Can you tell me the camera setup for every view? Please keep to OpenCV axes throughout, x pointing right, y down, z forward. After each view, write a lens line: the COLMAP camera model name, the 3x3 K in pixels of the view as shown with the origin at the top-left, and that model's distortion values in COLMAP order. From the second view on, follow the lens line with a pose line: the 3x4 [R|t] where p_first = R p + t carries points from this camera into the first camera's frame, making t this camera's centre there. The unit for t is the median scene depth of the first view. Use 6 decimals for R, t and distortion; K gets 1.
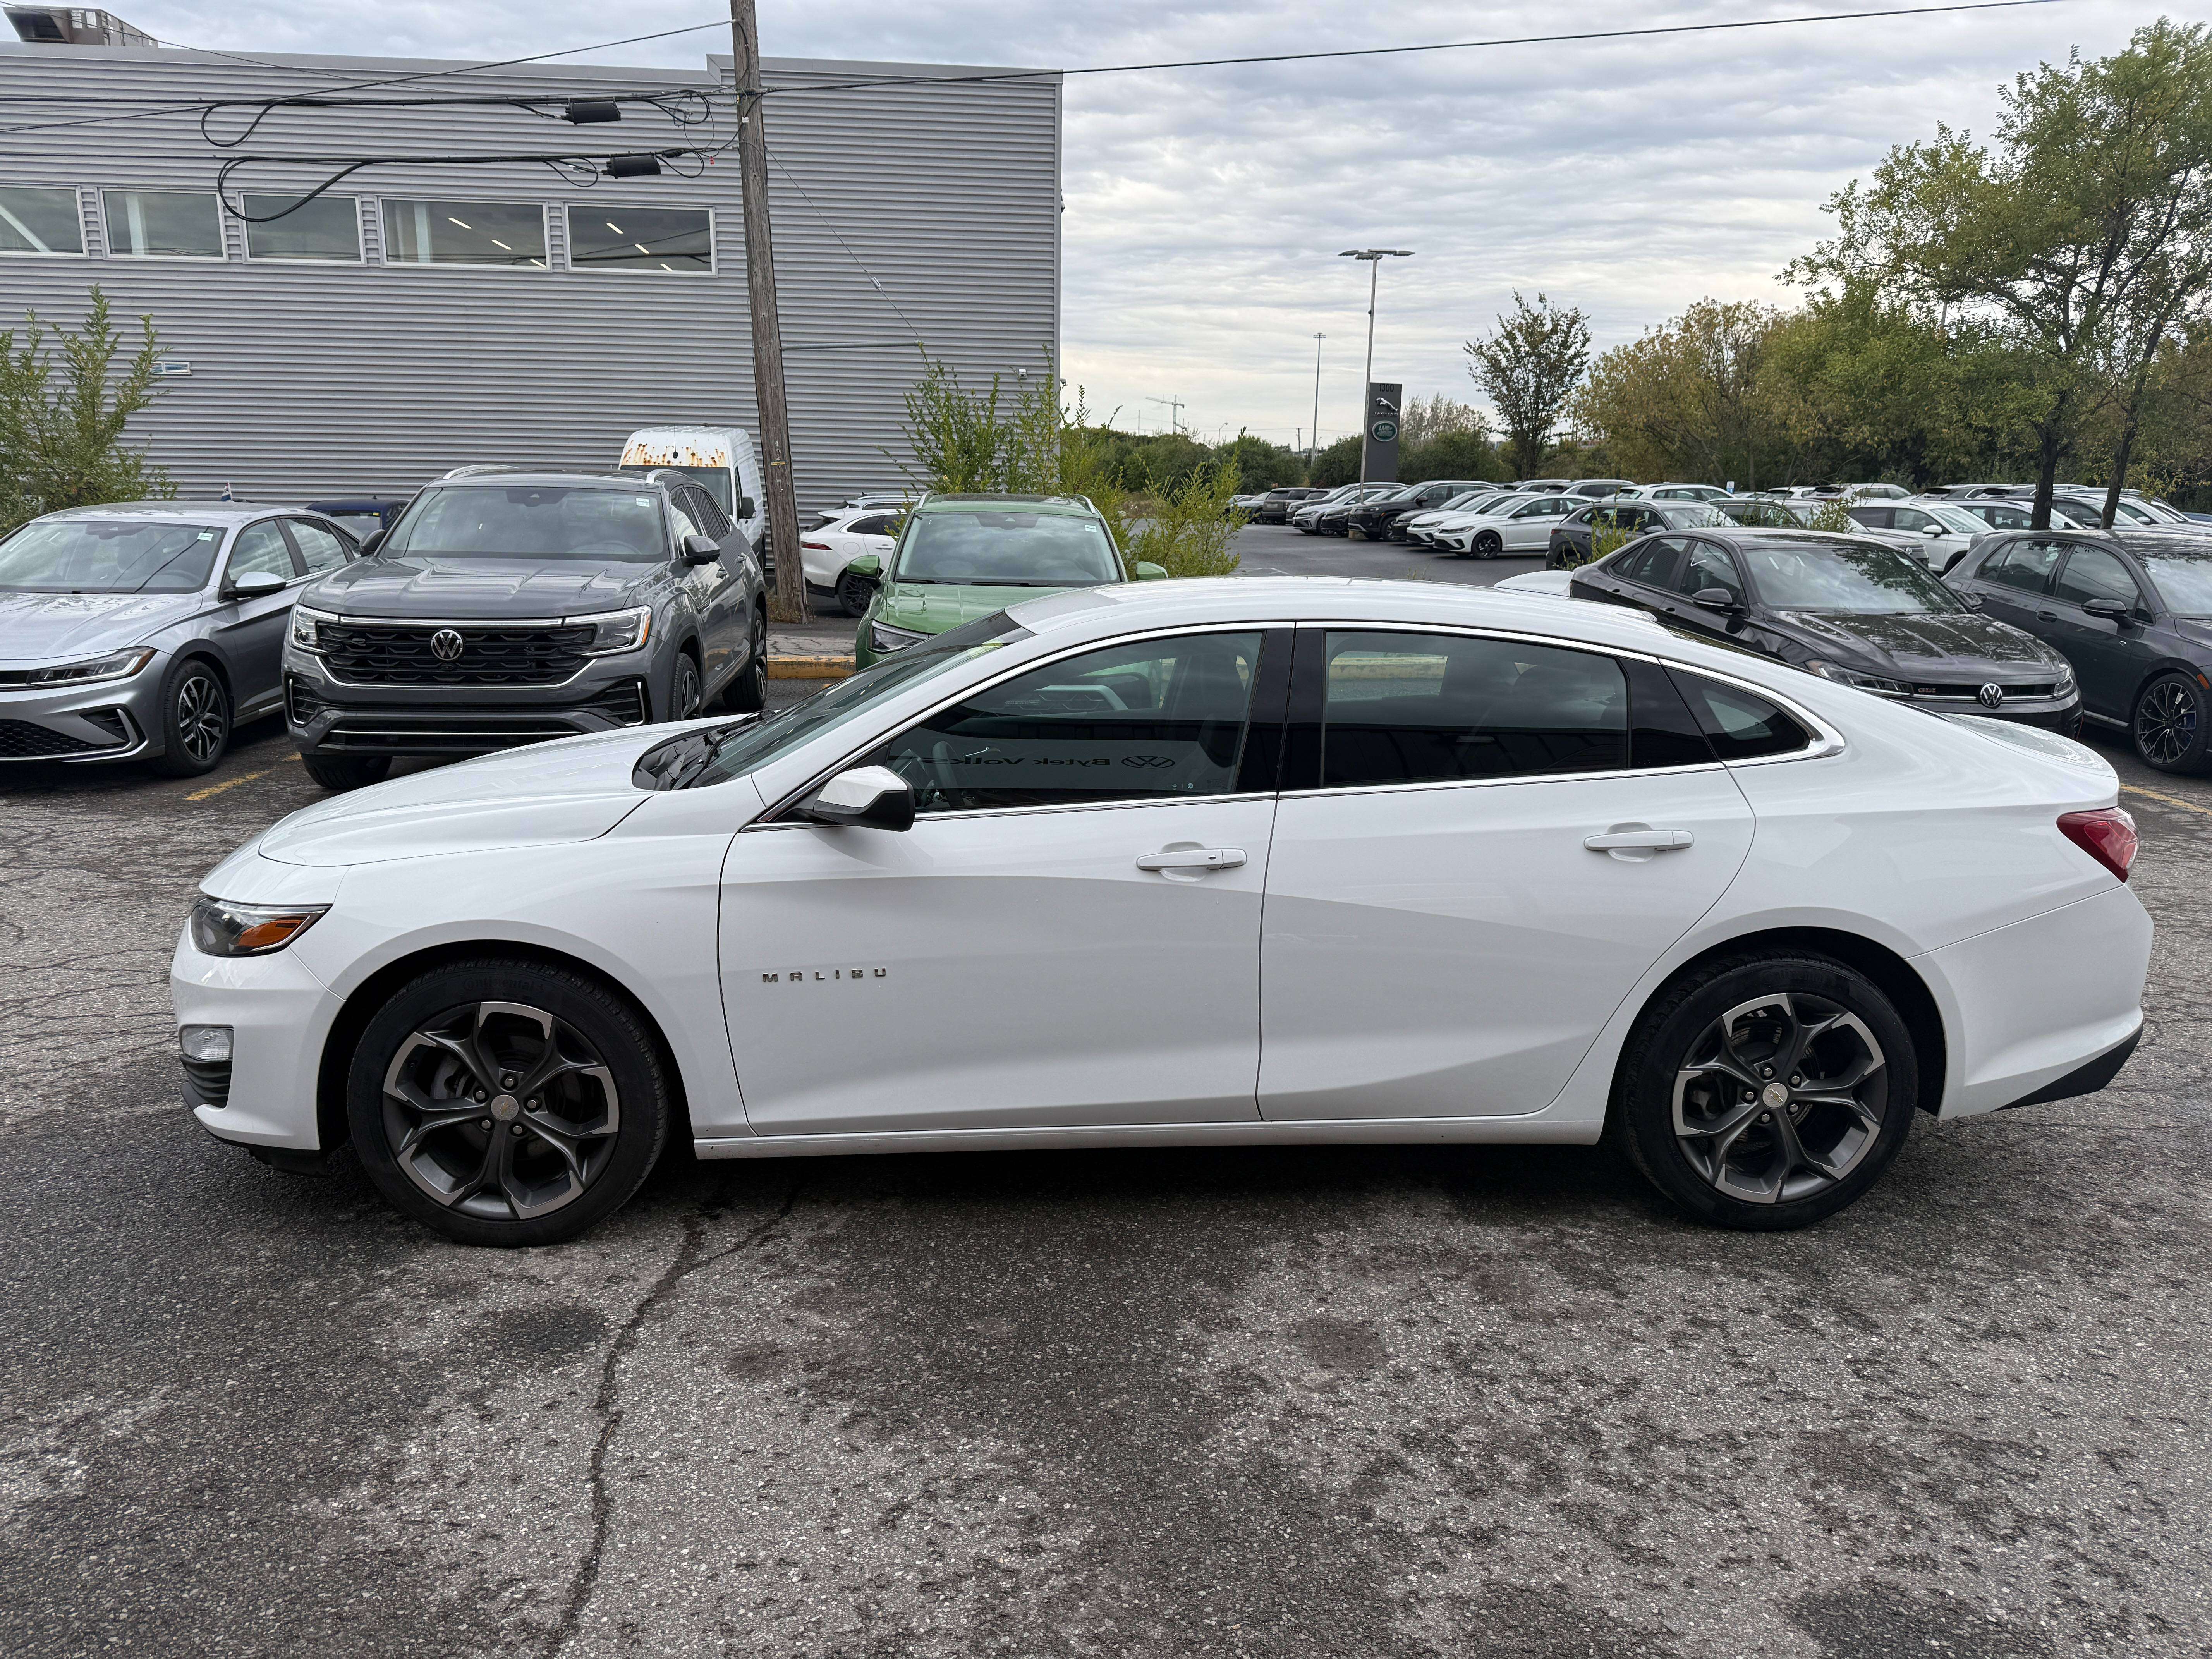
lens RADIAL K [[1512.7, 0, 1019.8], [0, 1512.7, 928.0], [0, 0, 1]] dist [-0.035416, 0.017224]
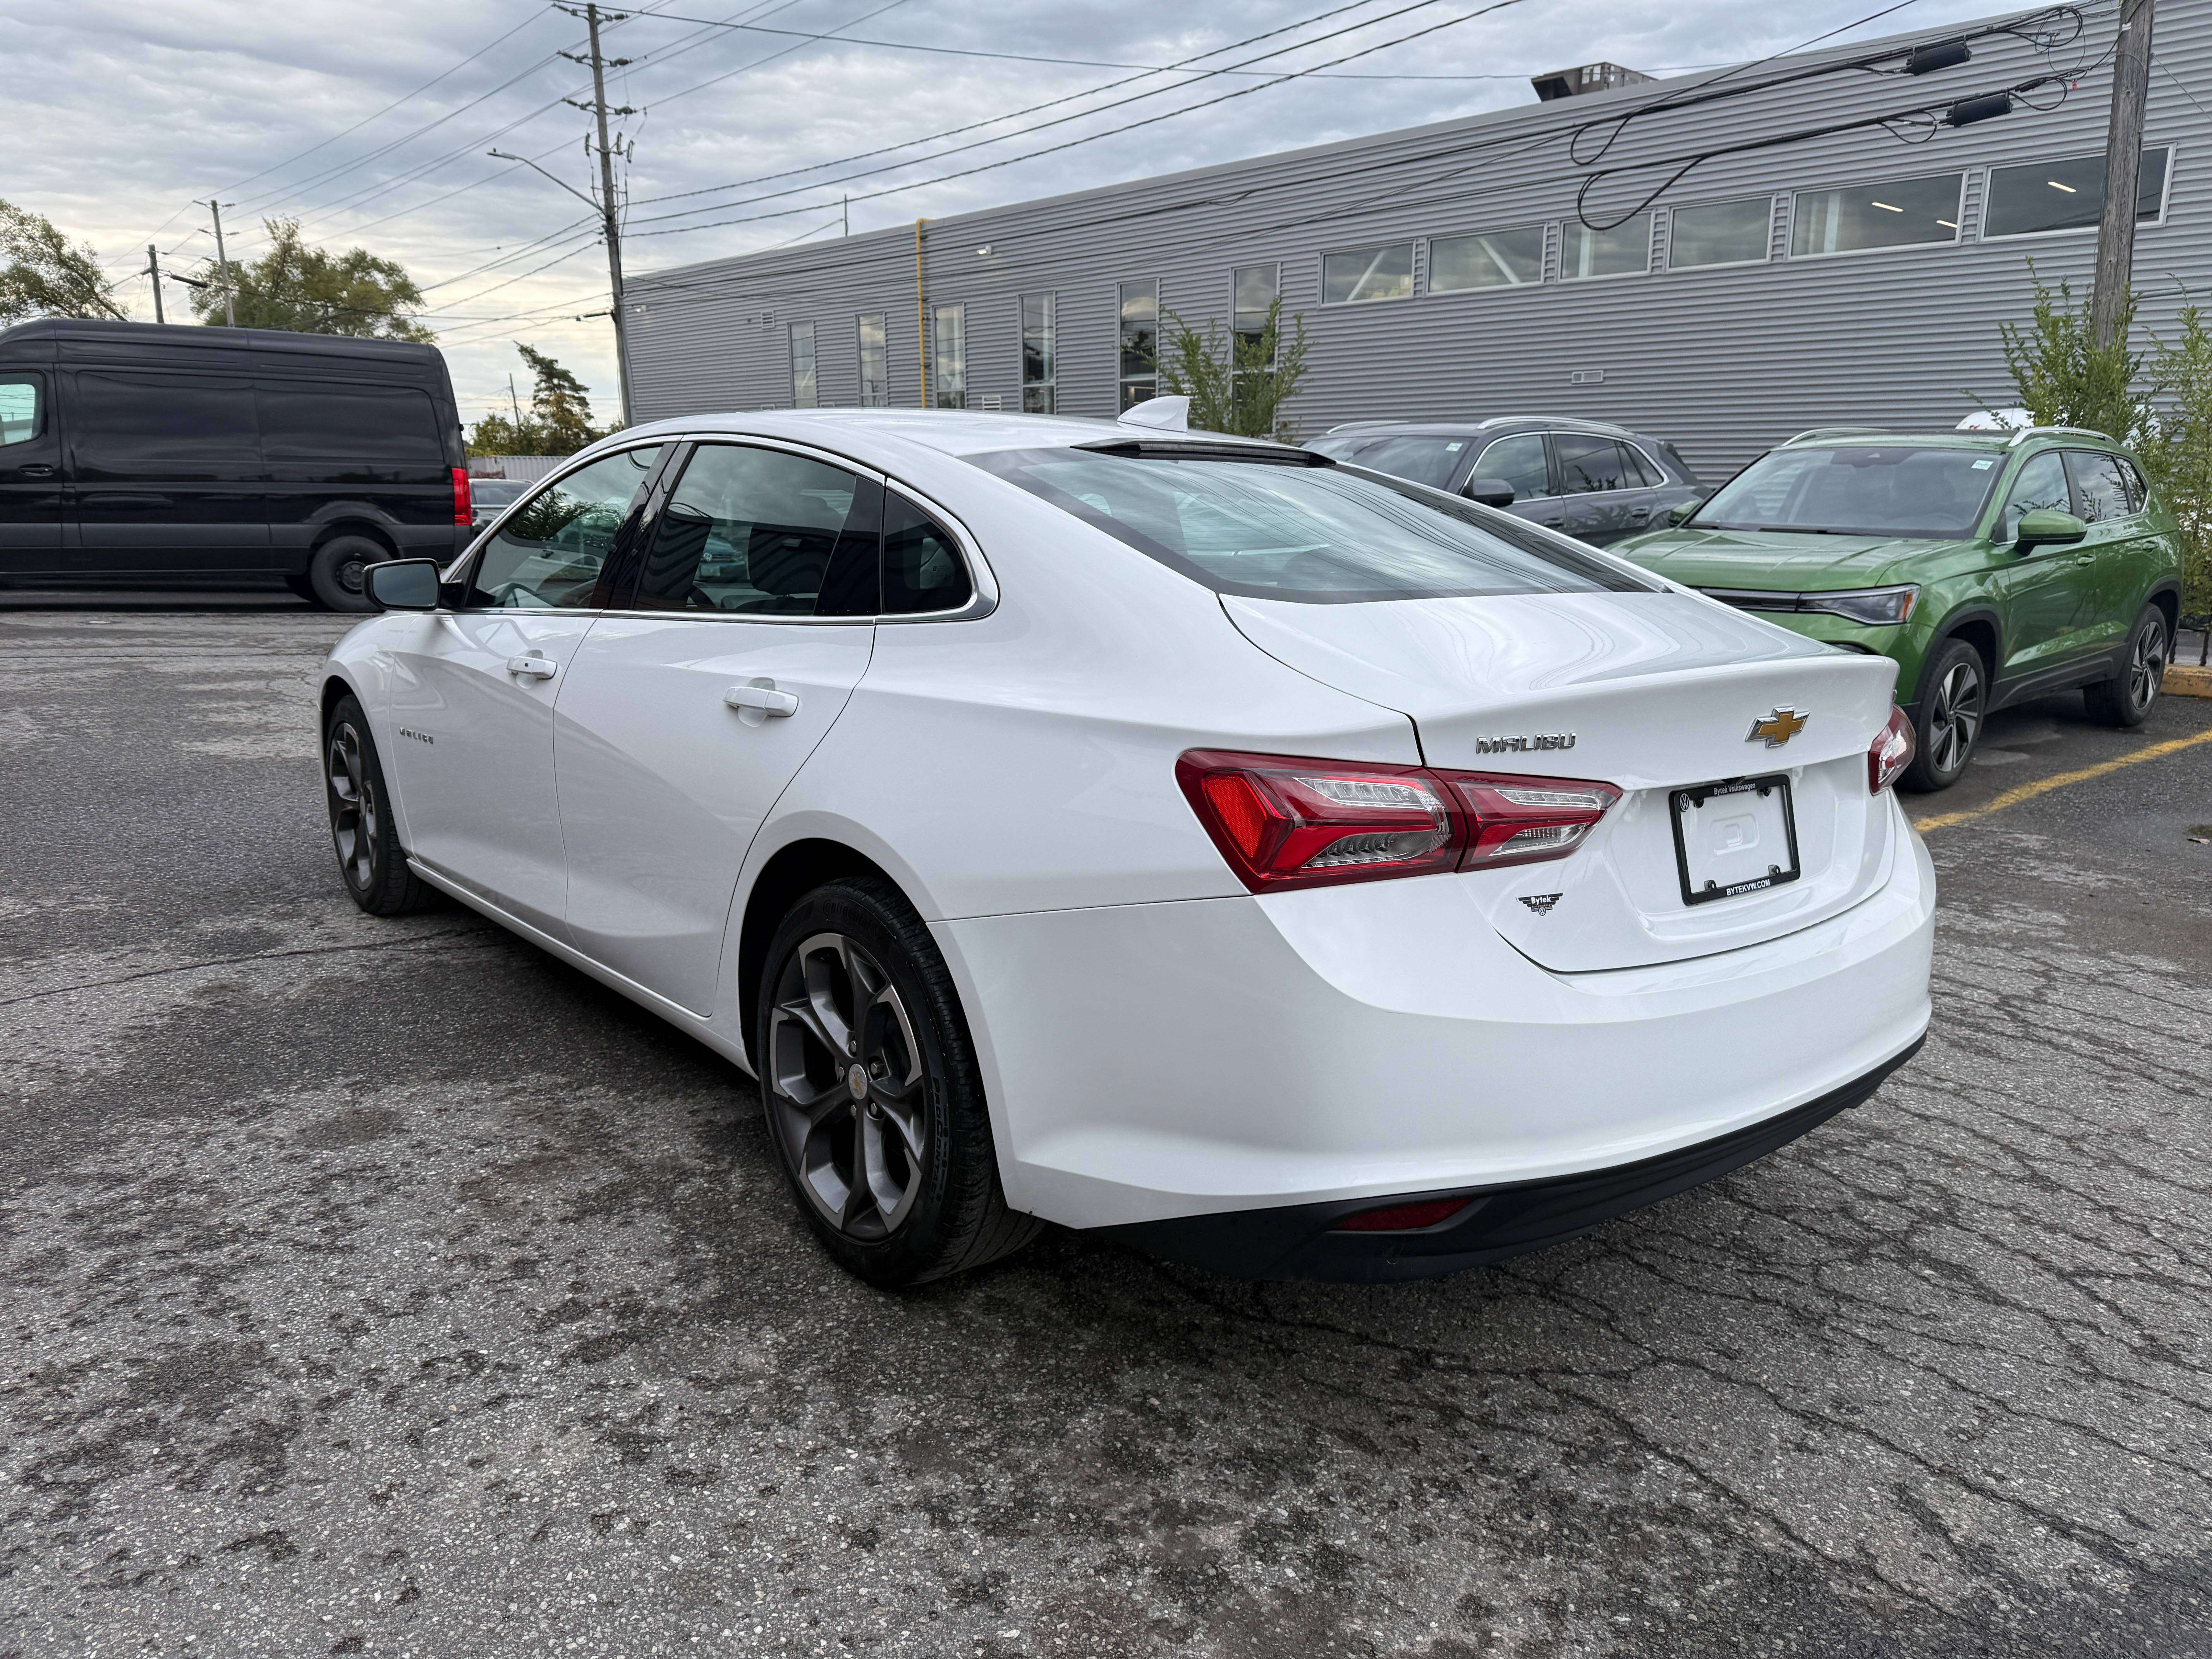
lens RADIAL K [[1503.5, 0, 1104.3], [0, 1503.5, 882.3], [0, 0, 1]] dist [0.005248, -0.003205]
pose [[0.623615, 0.190197, -0.758241, 1.196837], [-0.221154, 0.973251, 0.062243, -0.056931], [0.749797, 0.128873, 0.648996, 0.663623]]
